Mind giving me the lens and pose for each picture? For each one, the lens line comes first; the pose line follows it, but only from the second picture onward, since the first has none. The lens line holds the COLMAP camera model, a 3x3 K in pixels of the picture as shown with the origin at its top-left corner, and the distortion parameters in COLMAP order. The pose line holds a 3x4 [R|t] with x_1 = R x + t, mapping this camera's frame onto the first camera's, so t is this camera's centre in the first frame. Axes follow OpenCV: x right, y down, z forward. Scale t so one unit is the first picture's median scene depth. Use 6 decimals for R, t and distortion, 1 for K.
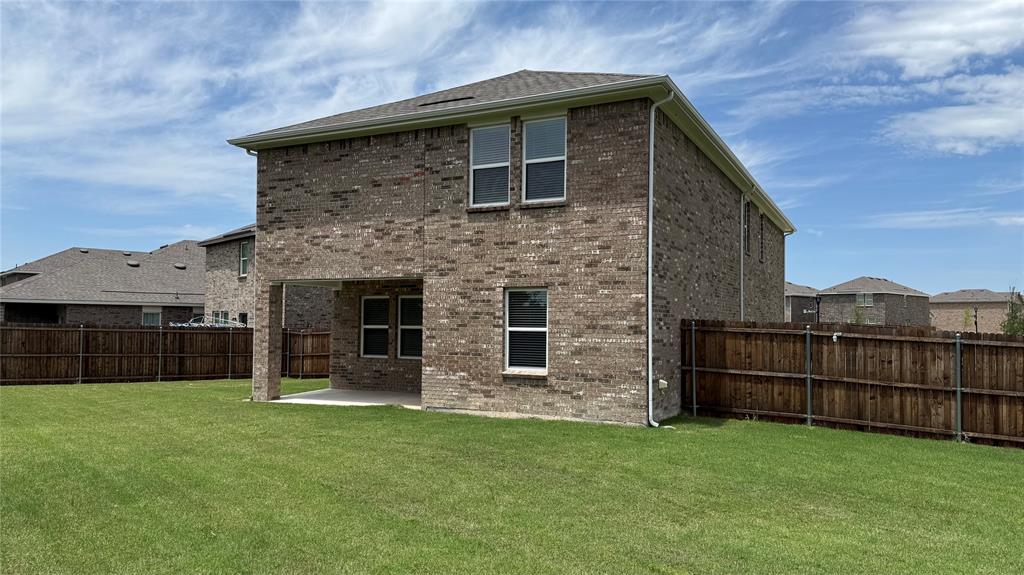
lens RADIAL K [[703.2, 0, 510.0], [0, 703.2, 285.2], [0, 0, 1]] dist [0.096403, -0.119424]
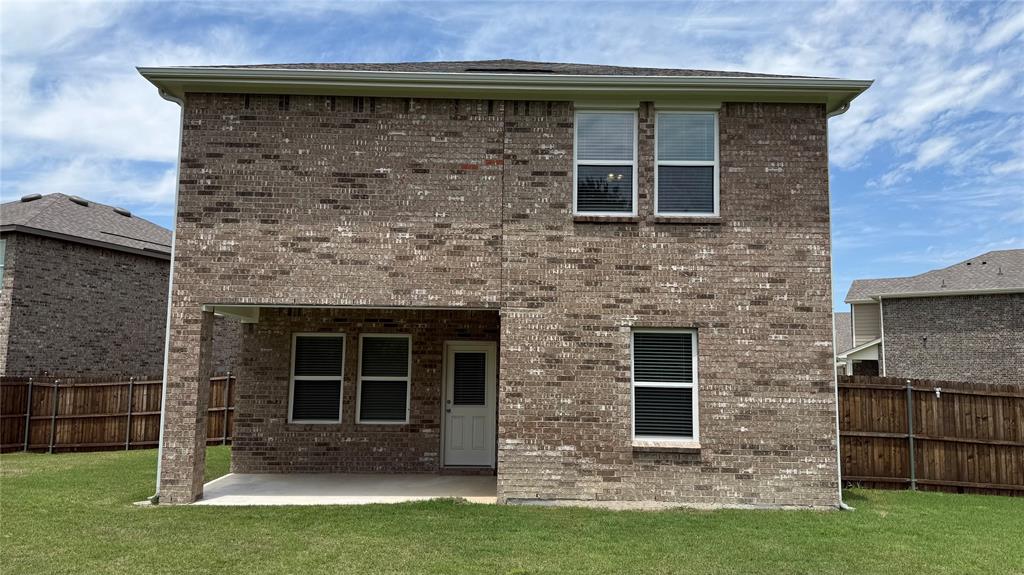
lens RADIAL K [[703.2, 0, 510.0], [0, 703.2, 285.2], [0, 0, 1]] dist [0.096403, -0.119424]
pose [[0.892524, 0.059087, 0.447113, -0.438742], [-0.031496, 0.997126, -0.068901, 0.013926], [-0.449899, 0.047414, 0.891820, 0.384016]]
